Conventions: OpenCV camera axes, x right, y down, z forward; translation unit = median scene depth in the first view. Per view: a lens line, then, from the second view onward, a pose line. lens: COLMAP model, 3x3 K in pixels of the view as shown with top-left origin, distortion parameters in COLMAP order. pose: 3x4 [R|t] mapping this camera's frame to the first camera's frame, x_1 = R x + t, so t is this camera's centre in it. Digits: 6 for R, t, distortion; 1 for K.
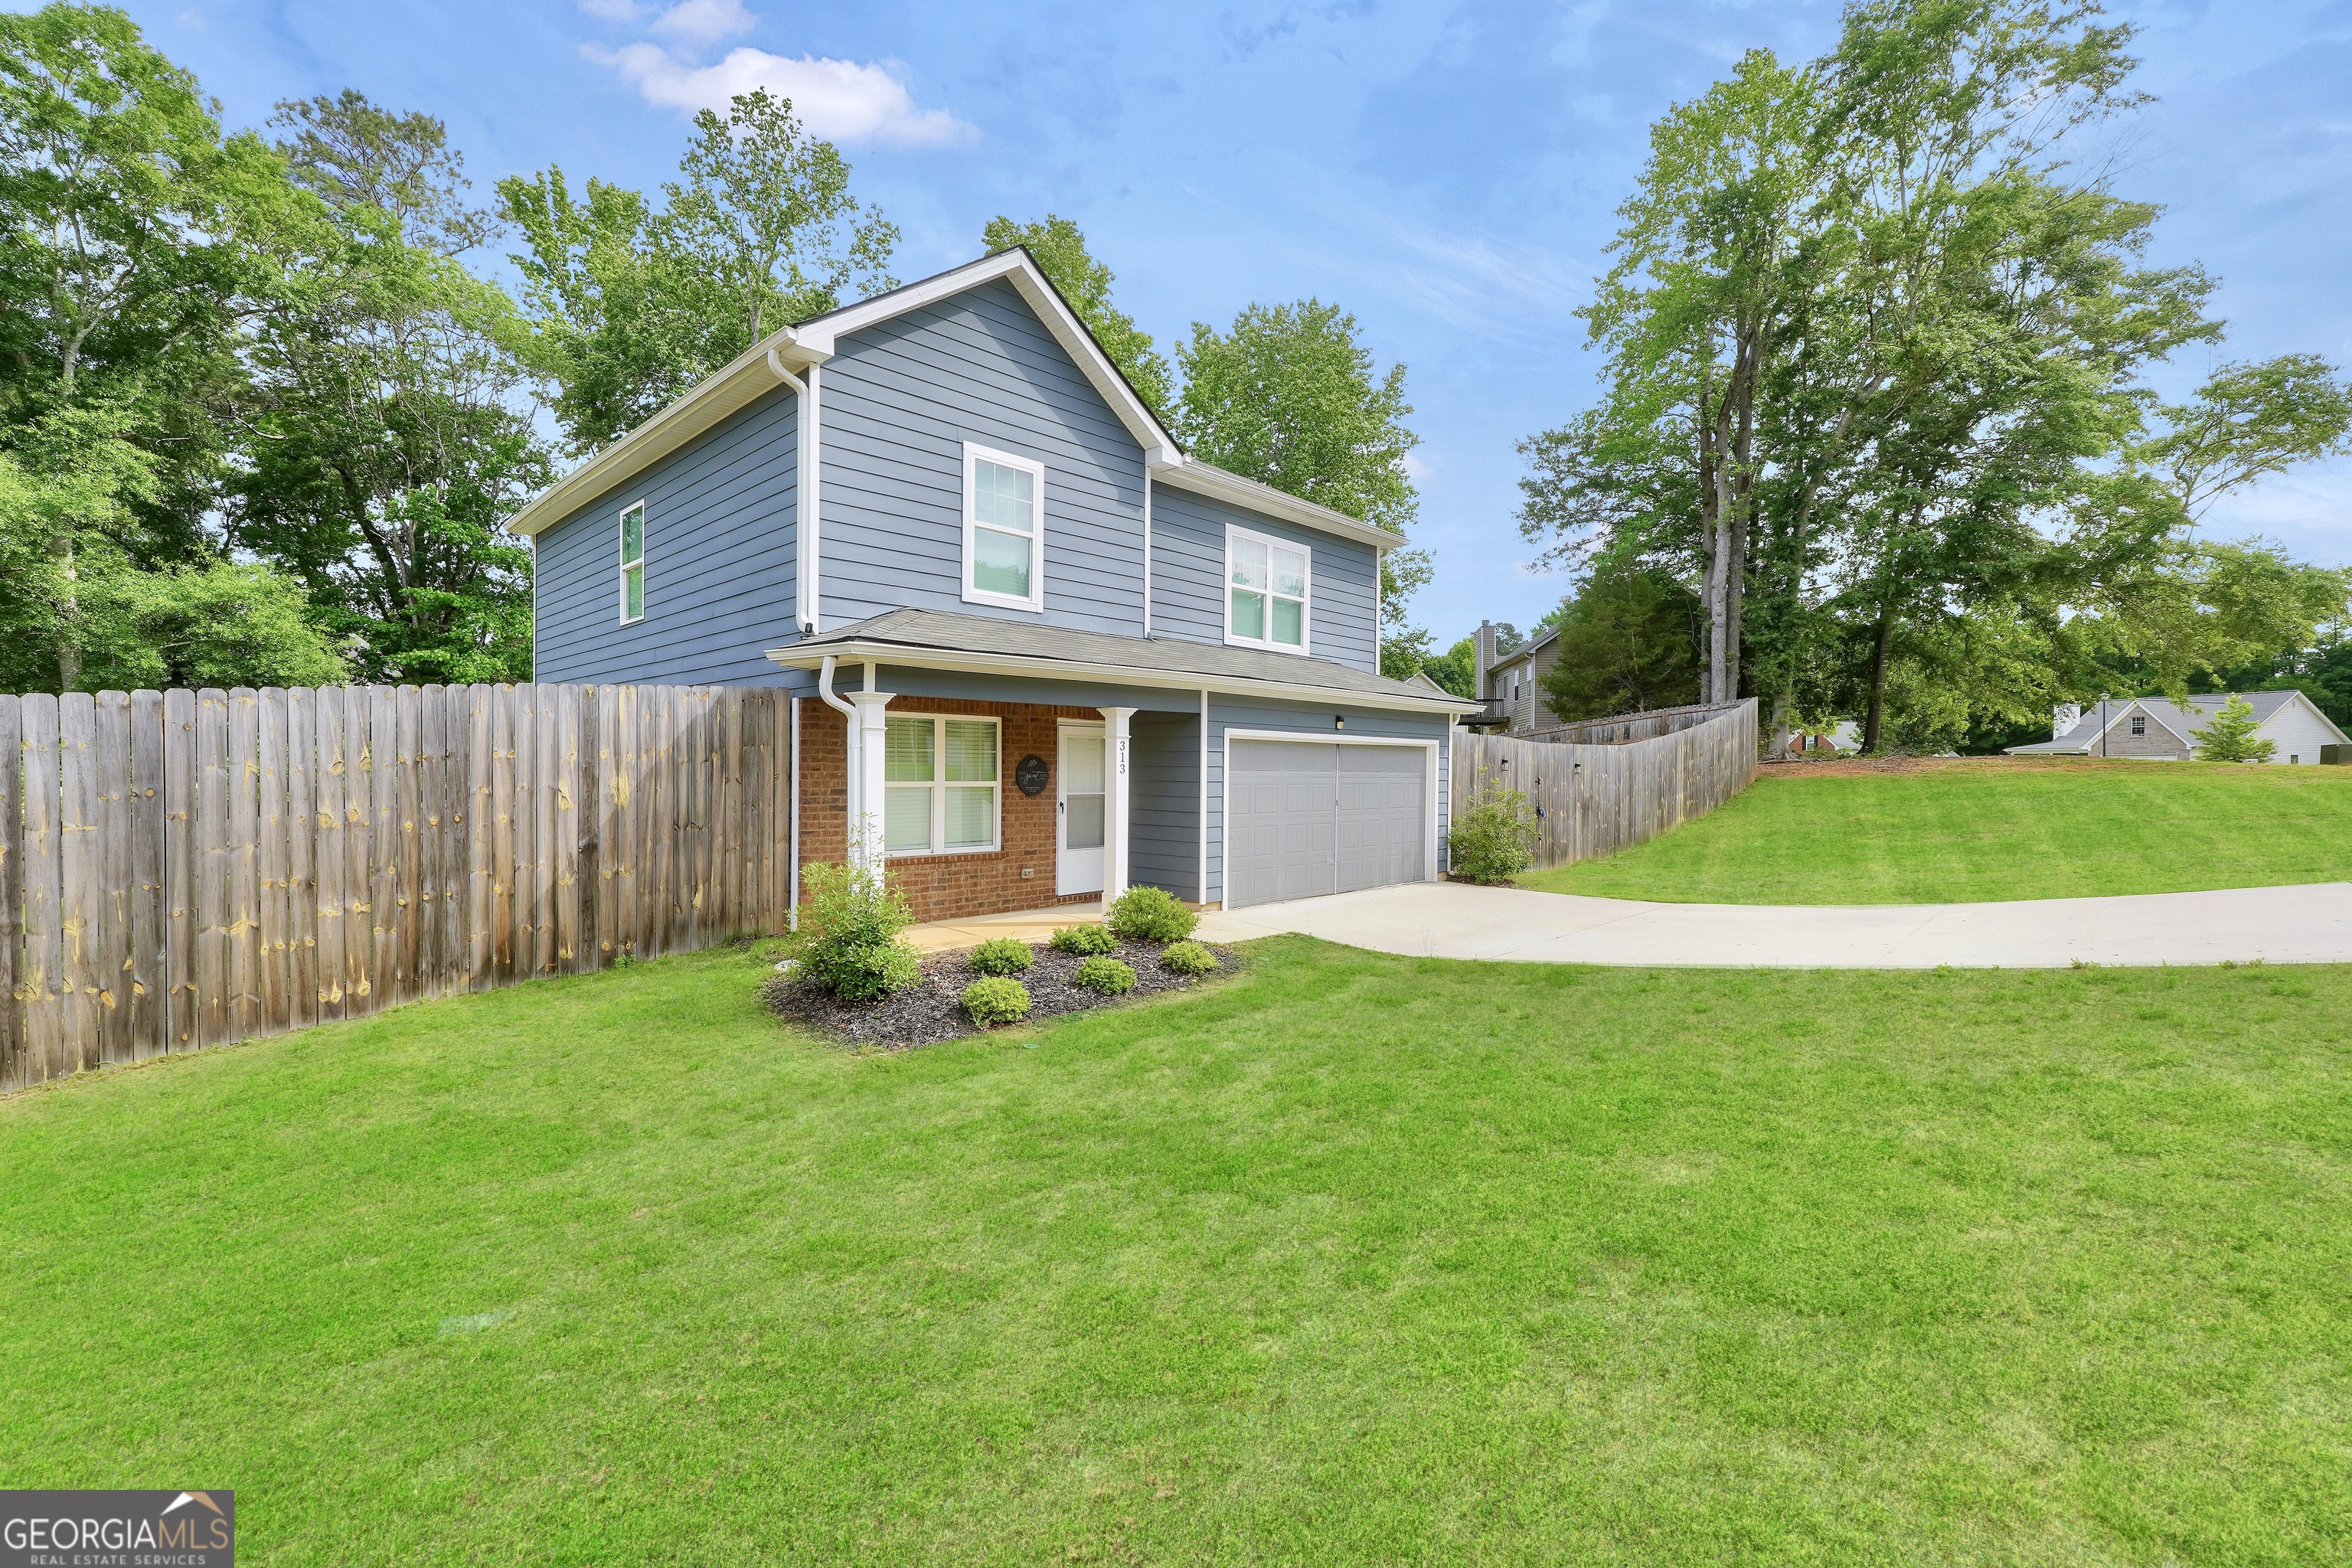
lens RADIAL K [[977.6, 0, 1167.5], [0, 977.6, 778.6], [0, 0, 1]] dist [-0.008173, 0.000201]
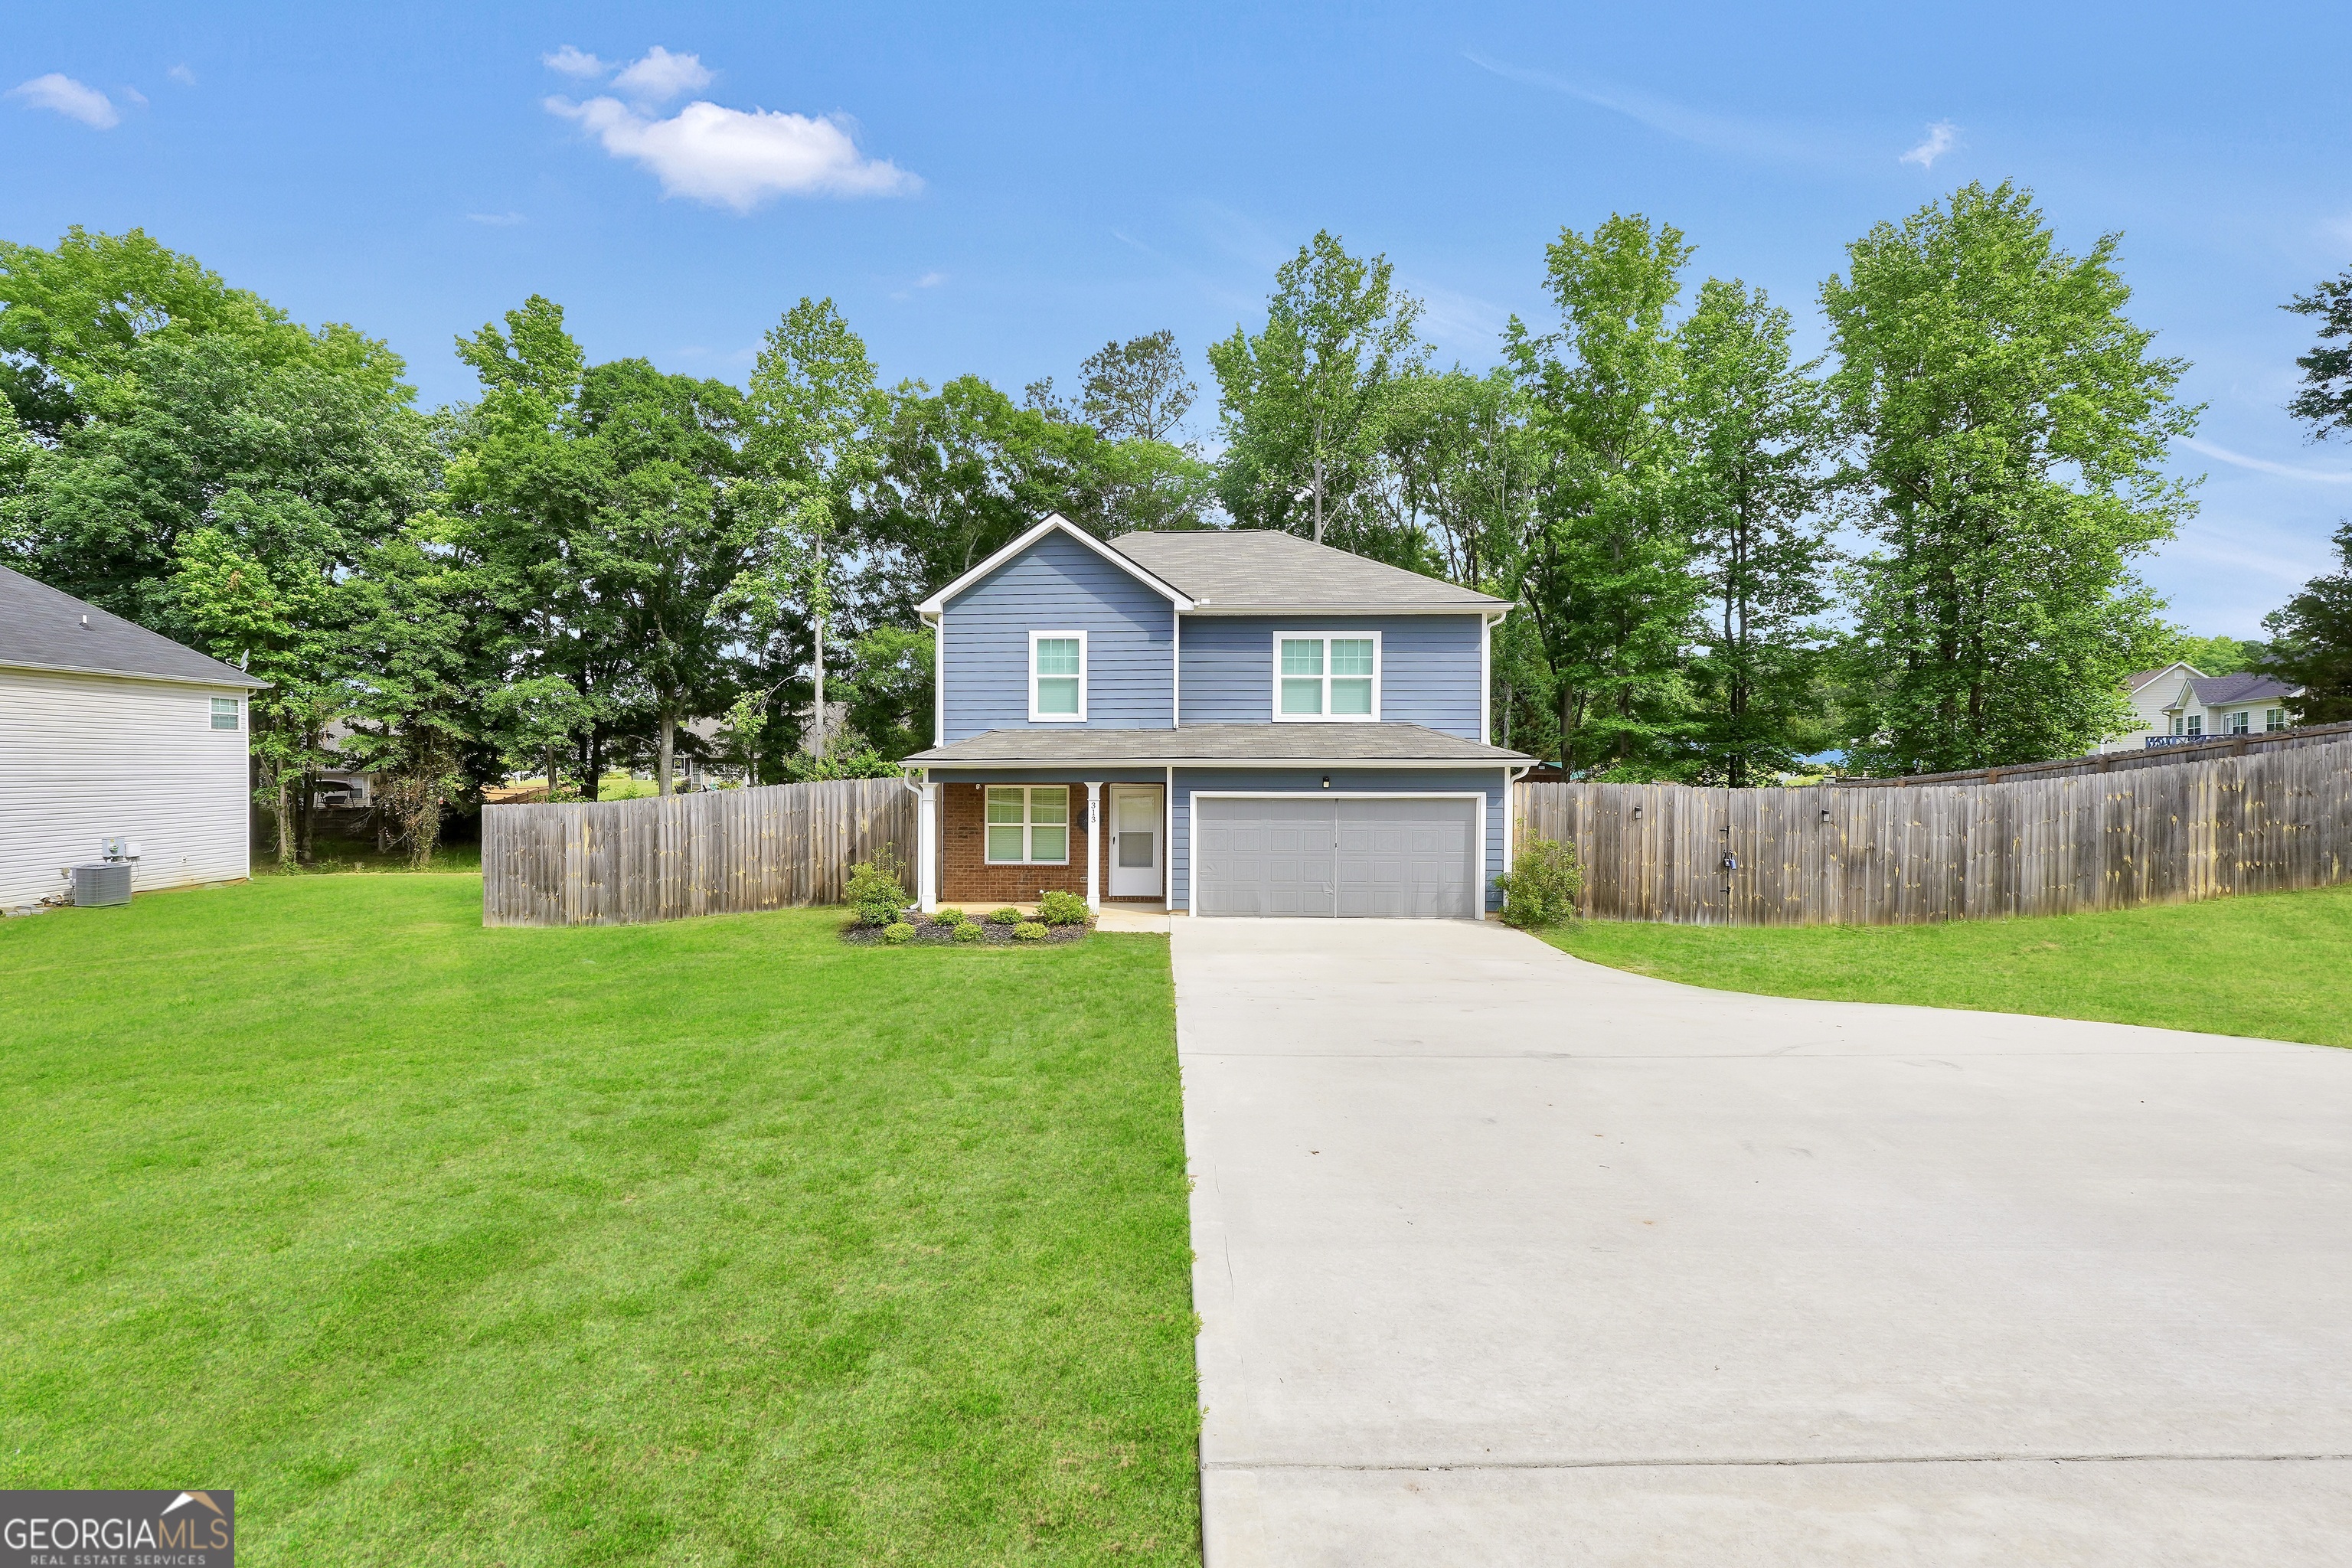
lens RADIAL K [[1031.7, 0, 1176.0], [0, 1031.7, 784.0], [0, 0, 1]] dist [-0.008528, 0.000726]
pose [[0.690368, 0.005327, -0.723439, 1.303322], [-0.003589, 0.999986, 0.003938, -0.076406], [0.723450, -0.000122, 0.690377, -0.092698]]
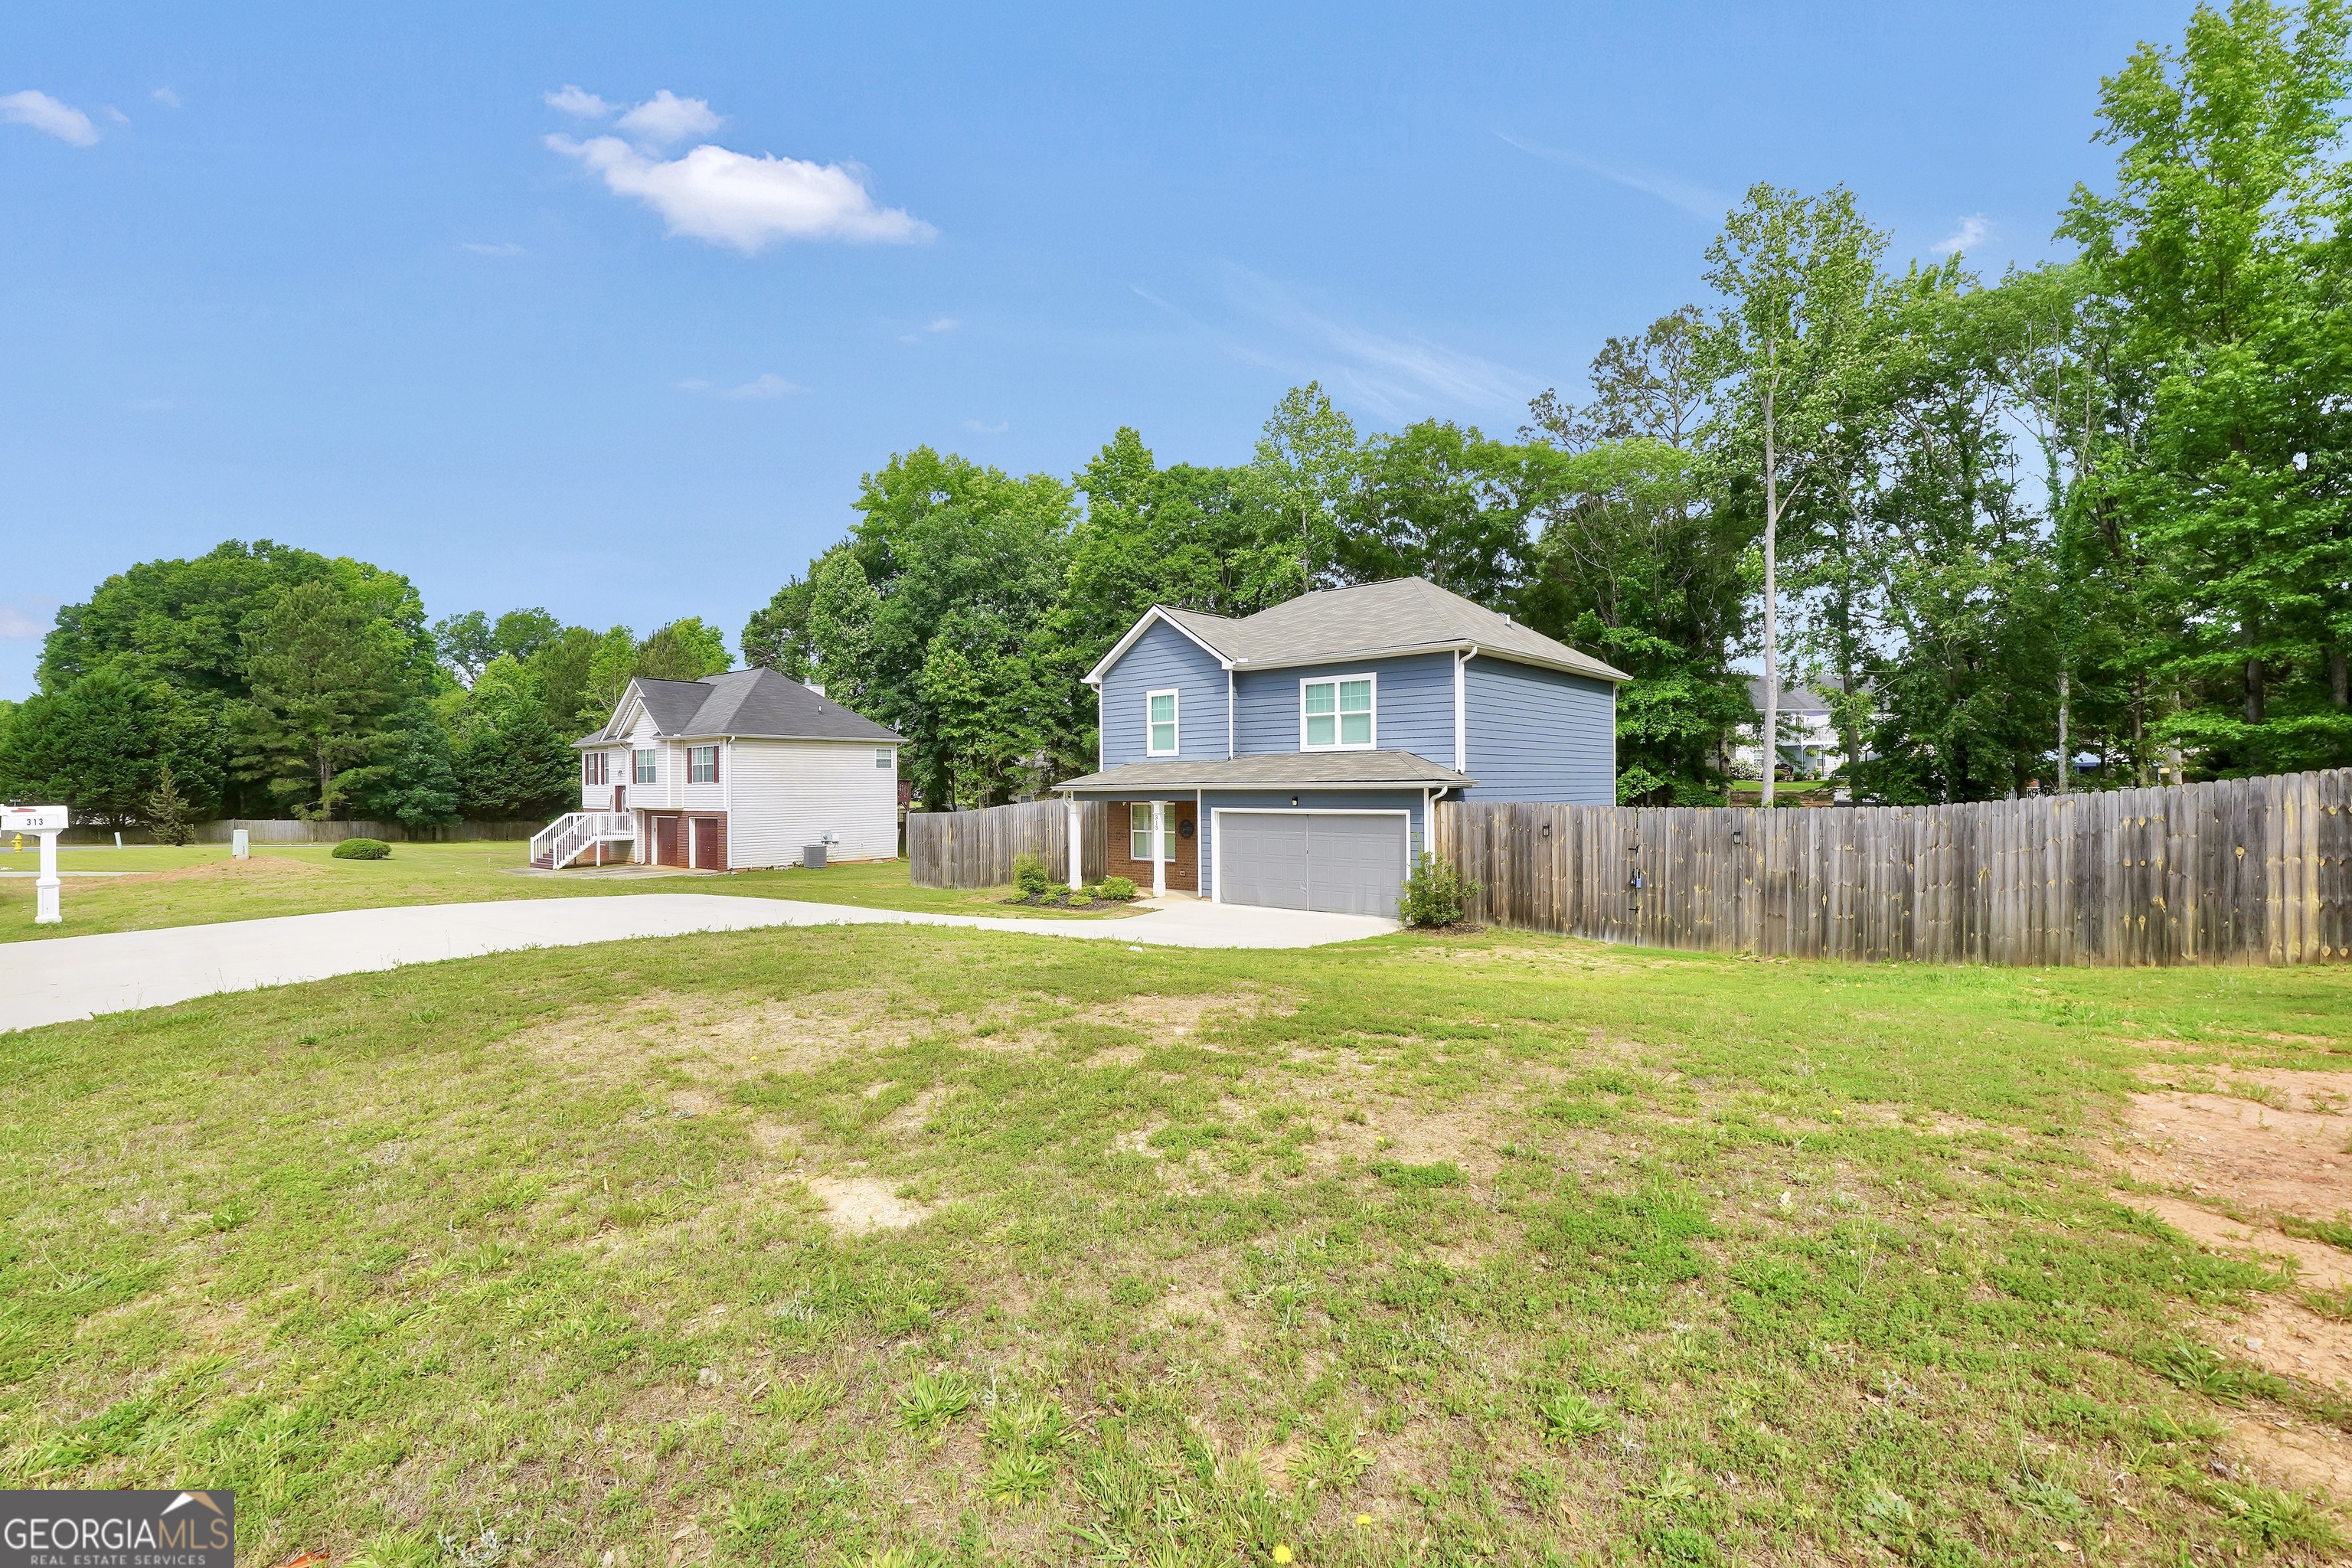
lens RADIAL K [[1142.6, 0, 1175.9], [0, 1142.6, 780.5], [0, 0, 1]] dist [-0.020350, 0.000180]
pose [[0.049811, -0.013543, -0.998667, 2.599244], [-0.003680, 0.999899, -0.013743, -0.082347], [0.998752, 0.004360, 0.049756, 0.917066]]
